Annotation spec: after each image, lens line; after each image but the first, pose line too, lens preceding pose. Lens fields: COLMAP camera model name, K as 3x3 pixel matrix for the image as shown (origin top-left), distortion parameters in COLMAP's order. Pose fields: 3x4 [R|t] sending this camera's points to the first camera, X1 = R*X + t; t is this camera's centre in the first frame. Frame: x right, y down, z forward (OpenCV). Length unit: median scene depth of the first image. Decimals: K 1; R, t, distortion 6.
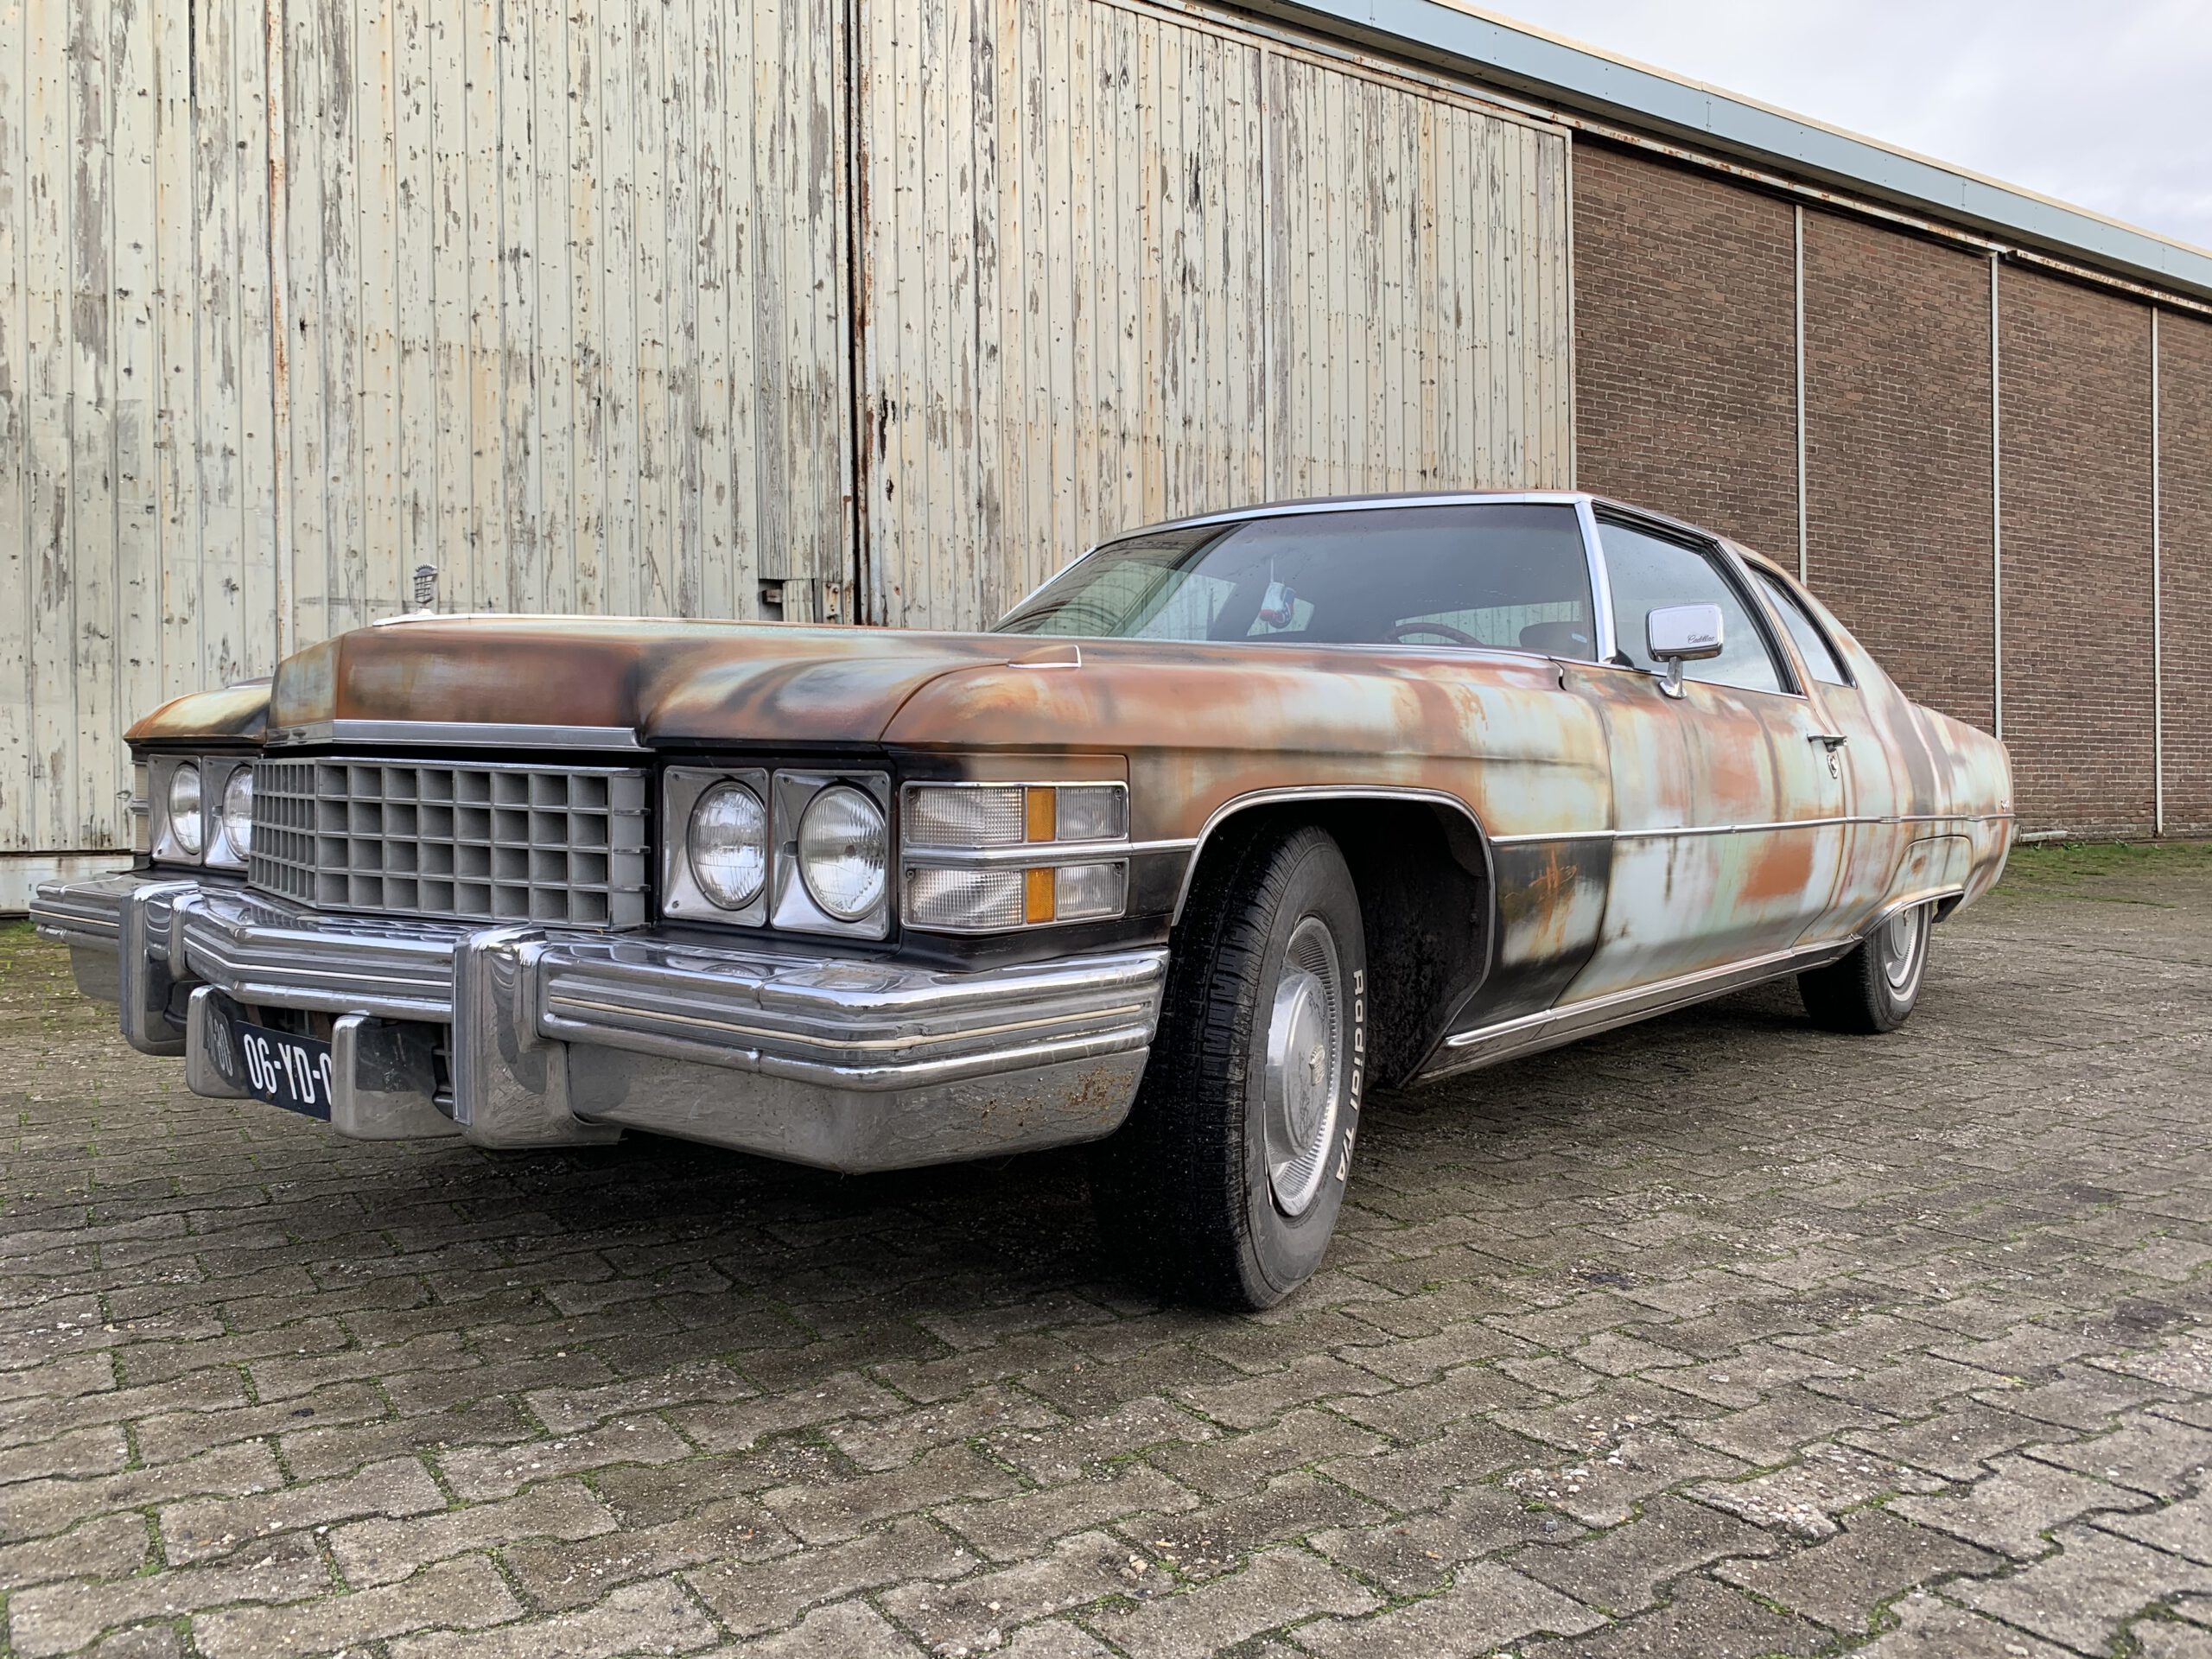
lens RADIAL K [[1669.8, 0, 1119.3], [0, 1669.8, 851.1], [0, 0, 1]] dist [0.006855, 0.000107]
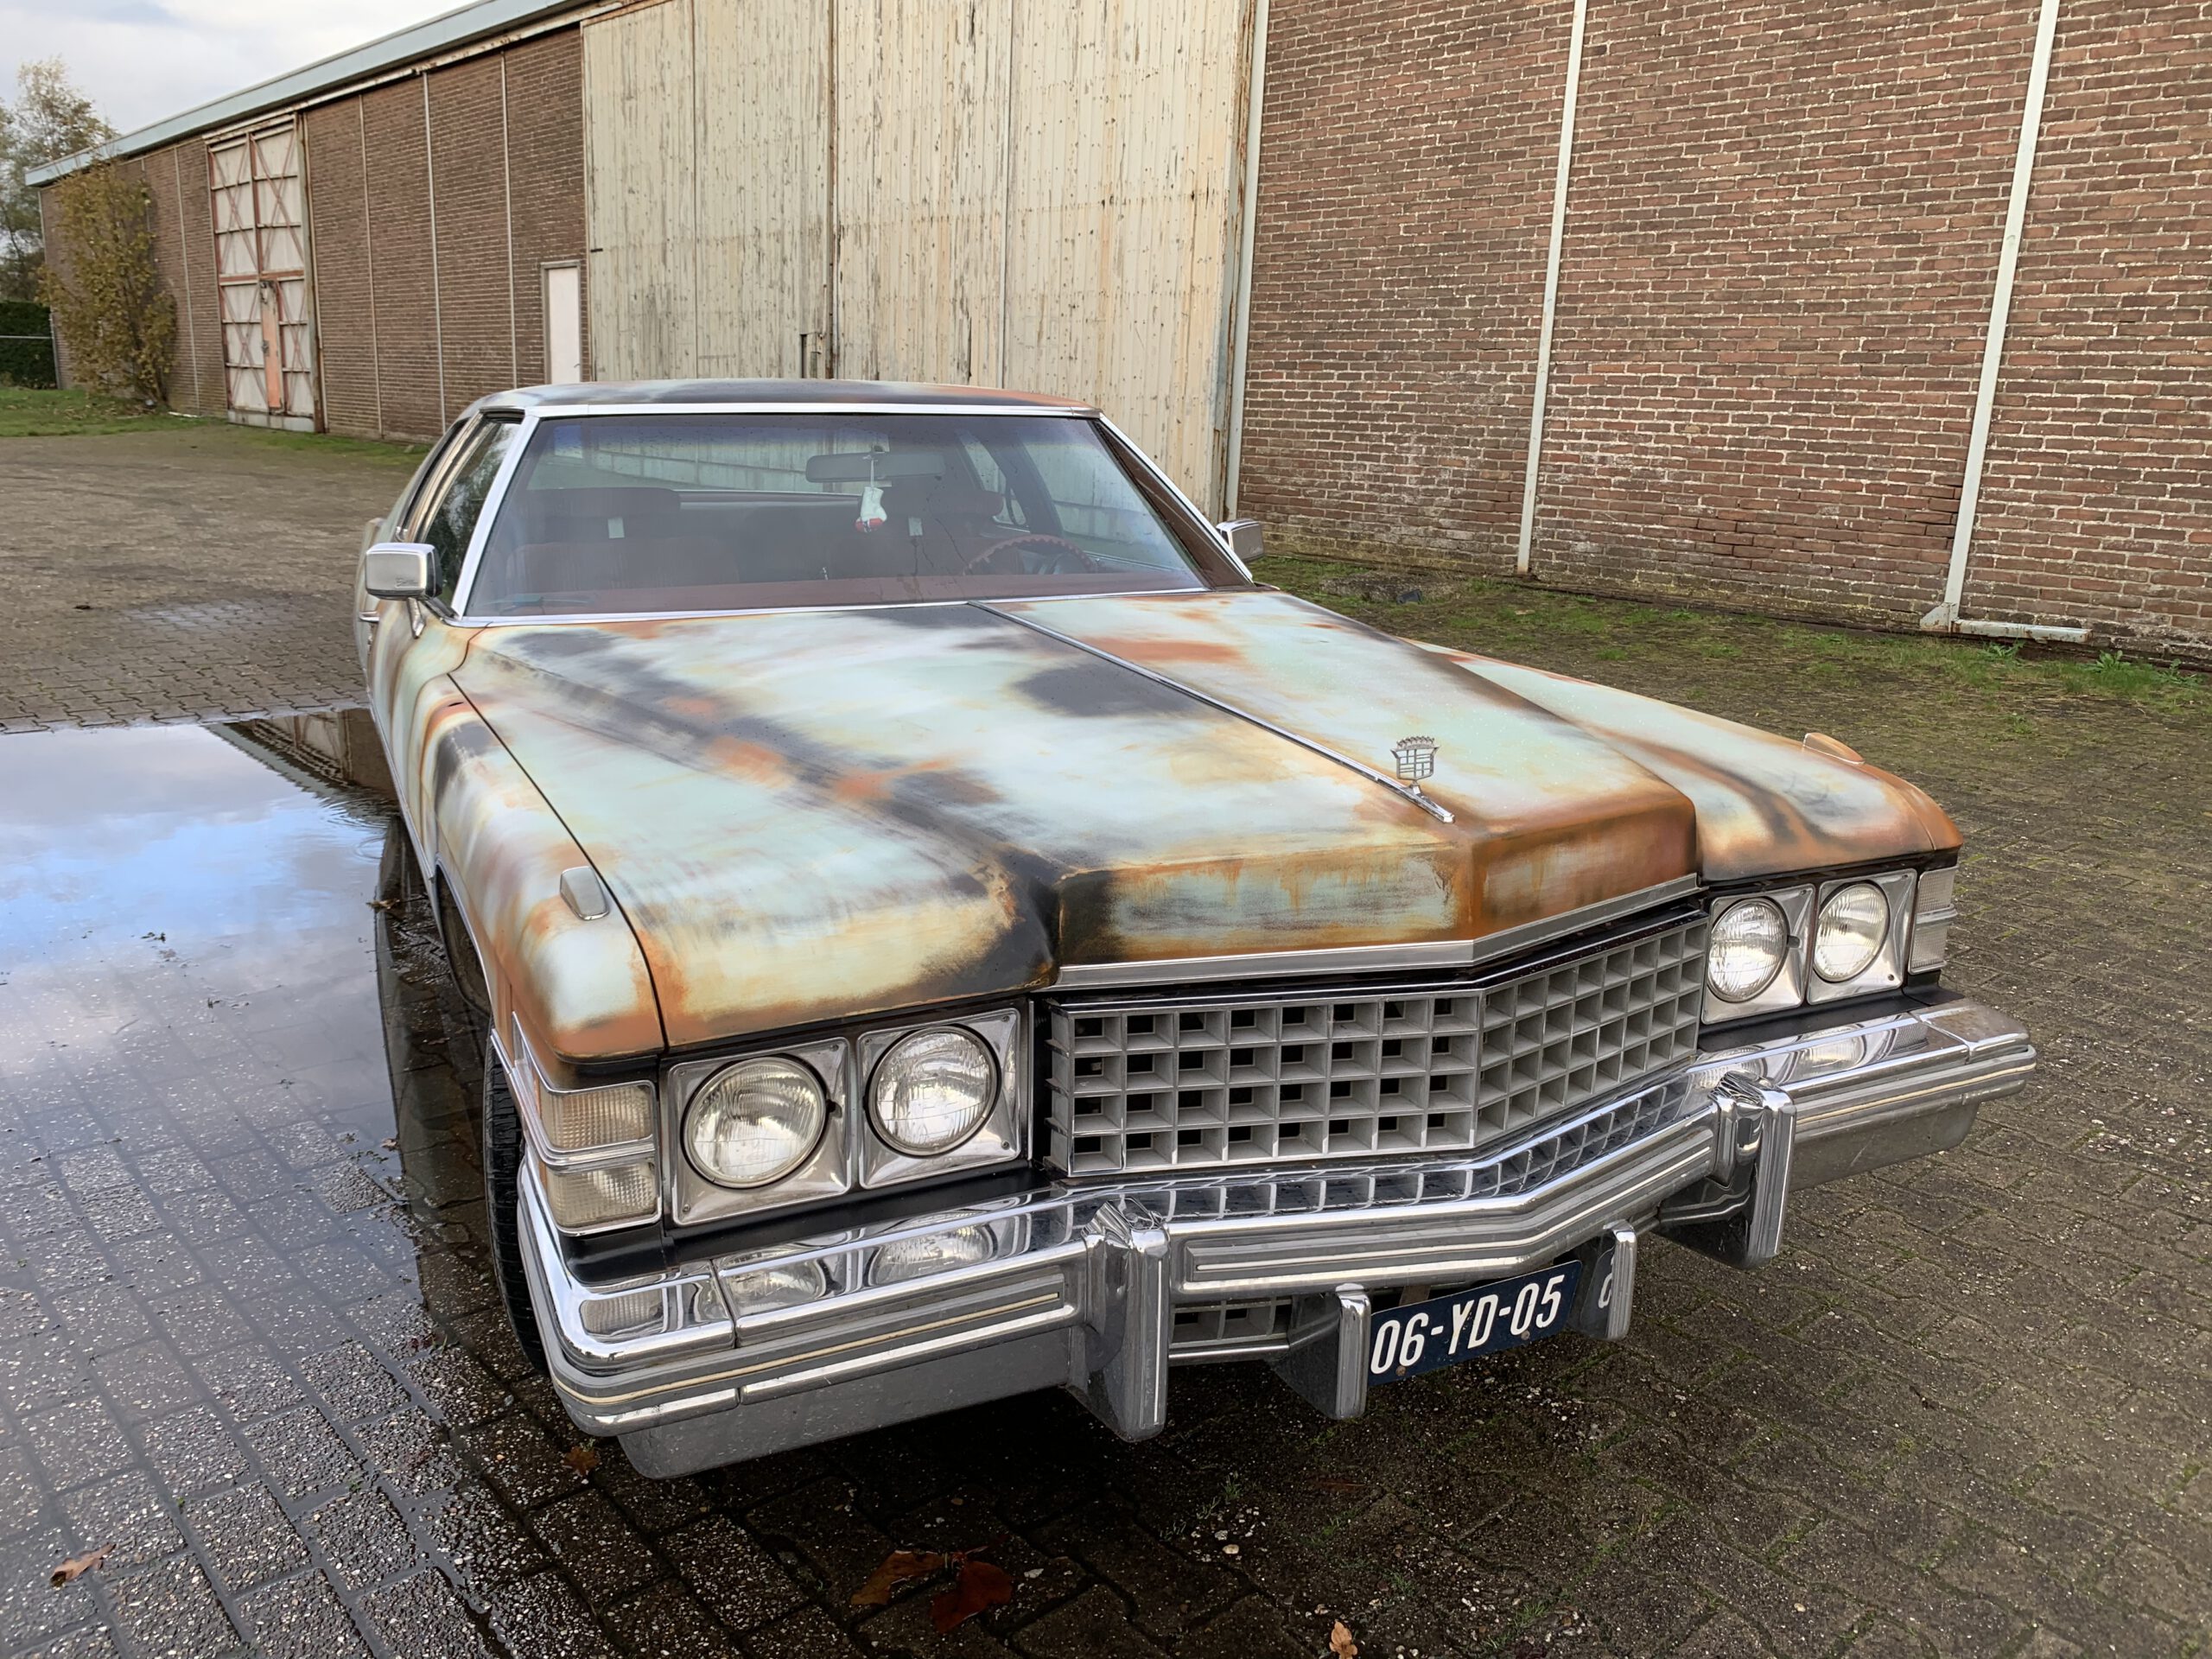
lens RADIAL K [[1697.7, 0, 1096.1], [0, 1697.7, 819.3], [0, 0, 1]] dist [0.006270, -0.001052]
pose [[0.151334, 0.257177, -0.954441, 2.096521], [-0.053819, 0.966273, 0.251832, -0.149884], [0.987017, 0.013256, 0.160071, 1.146559]]
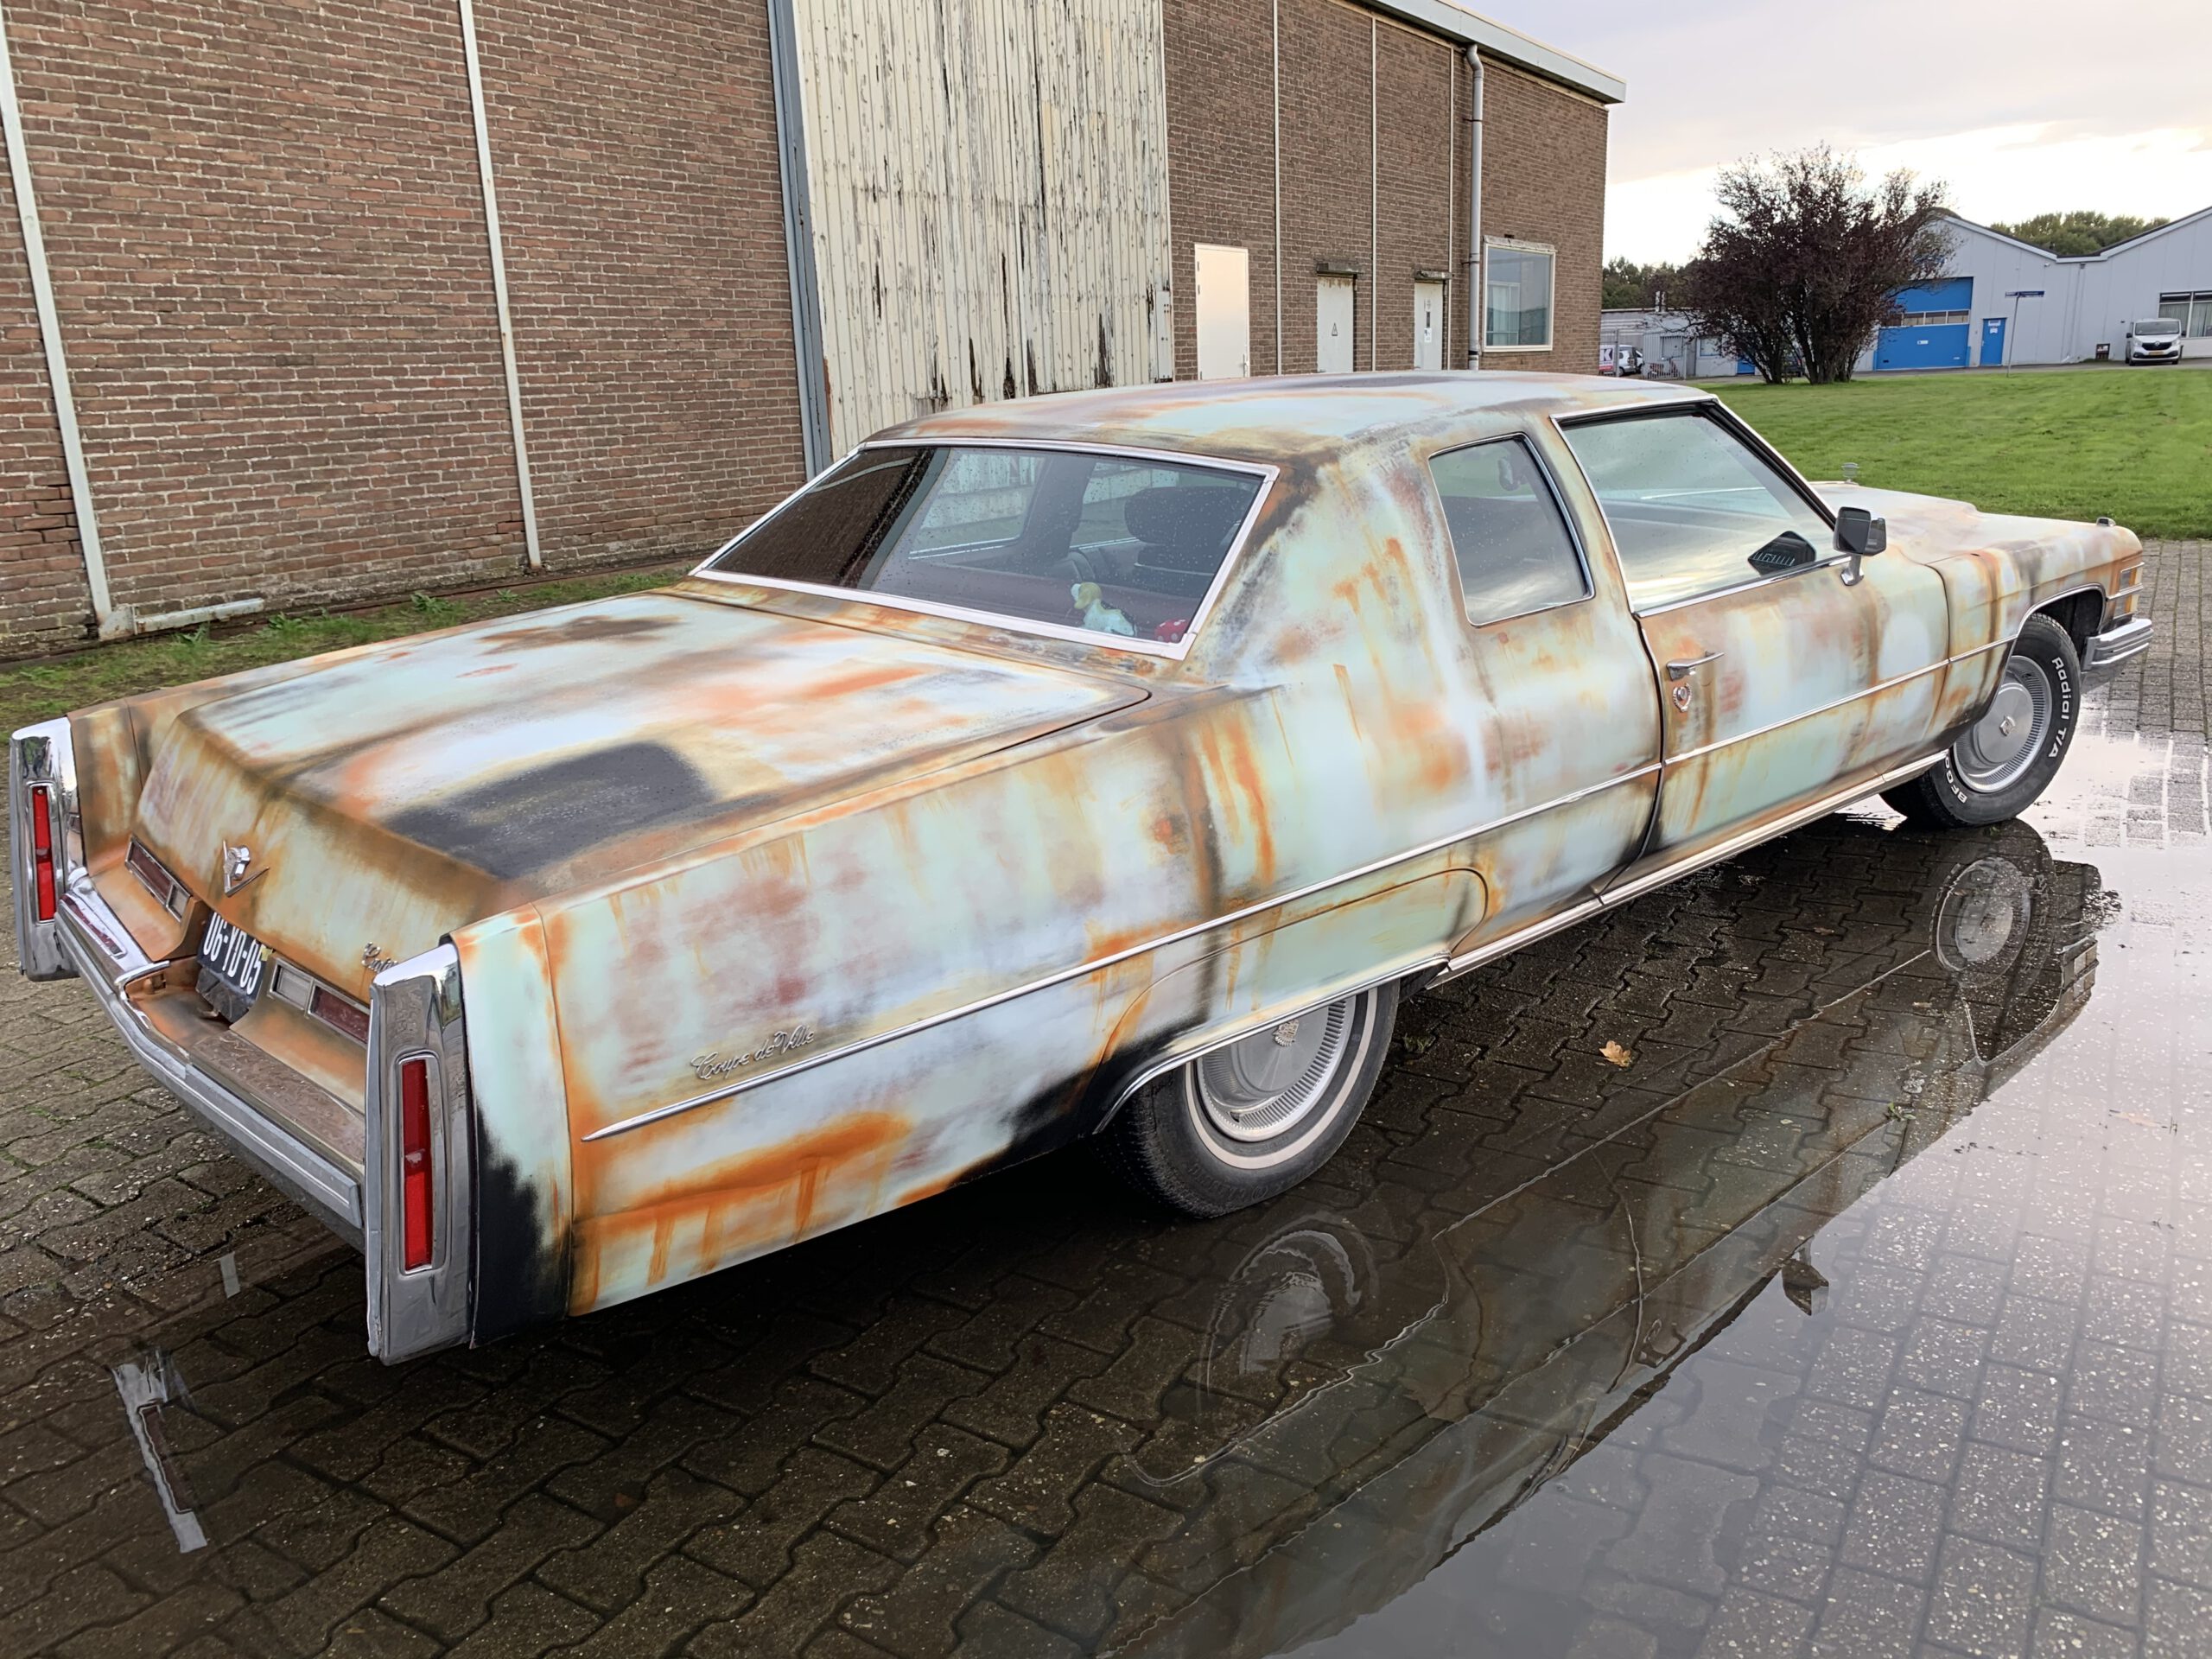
lens RADIAL K [[1695.1, 0, 1104.8], [0, 1695.1, 815.7], [0, 0, 1]] dist [0.013501, -0.008292]
pose [[0.895821, -0.129648, 0.425083, 1.110453], [0.031827, 0.972761, 0.229615, -0.131636], [-0.443273, -0.192165, 0.875546, 0.624983]]
